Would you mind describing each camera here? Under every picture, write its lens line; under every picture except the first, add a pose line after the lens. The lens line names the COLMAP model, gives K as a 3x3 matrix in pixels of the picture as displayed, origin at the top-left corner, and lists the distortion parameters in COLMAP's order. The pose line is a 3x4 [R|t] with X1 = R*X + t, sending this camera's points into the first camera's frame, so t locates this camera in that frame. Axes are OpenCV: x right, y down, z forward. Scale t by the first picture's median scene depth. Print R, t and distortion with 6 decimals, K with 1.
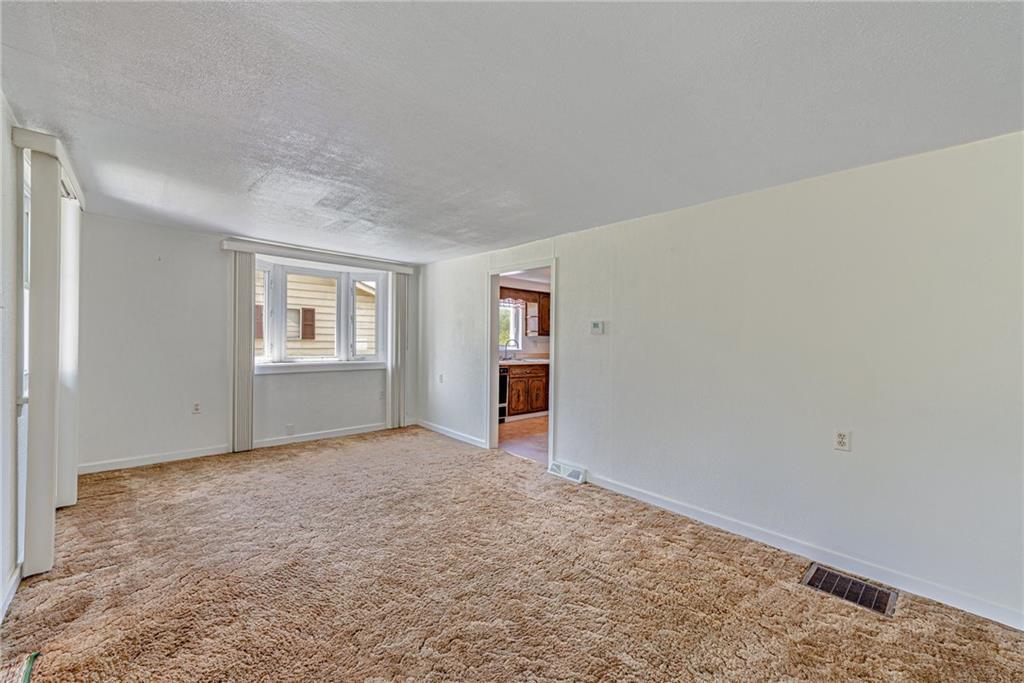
lens RADIAL K [[403.0, 0, 514.7], [0, 403.0, 354.1], [0, 0, 1]] dist [0.000973, 0.000030]
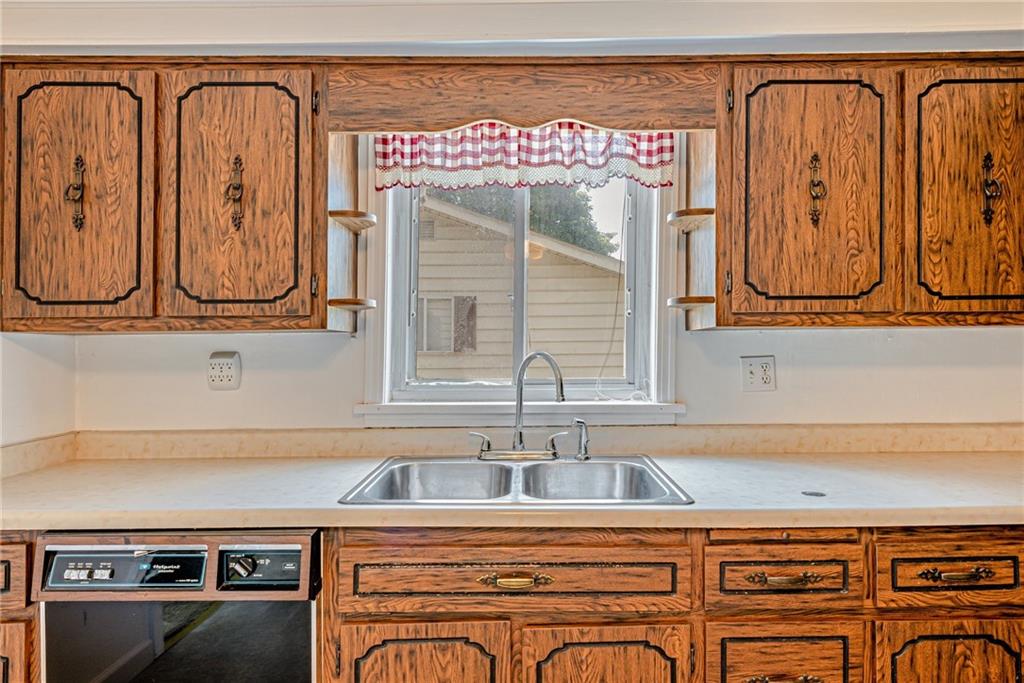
lens RADIAL K [[595.5, 0, 515.8], [0, 595.5, 361.8], [0, 0, 1]] dist [0.010304, 0.000333]
pose [[0.743045, -0.002124, -0.669238, 0.157012], [-0.005035, 0.999949, -0.008763, -0.028217], [0.669223, 0.009881, 0.742996, 0.755442]]
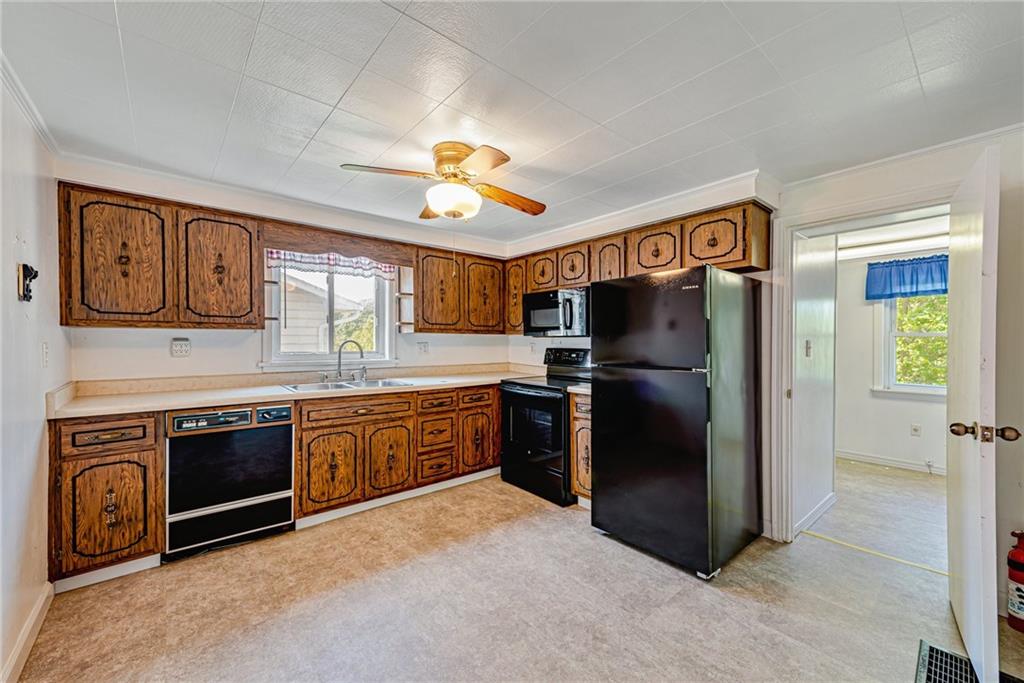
lens RADIAL K [[403.0, 0, 514.7], [0, 403.0, 354.1], [0, 0, 1]] dist [0.000973, 0.000030]
pose [[0.999300, -0.004439, -0.037136, 0.199394], [0.004527, 0.999987, 0.002297, -0.018692], [0.037125, -0.002463, 0.999308, 0.494587]]
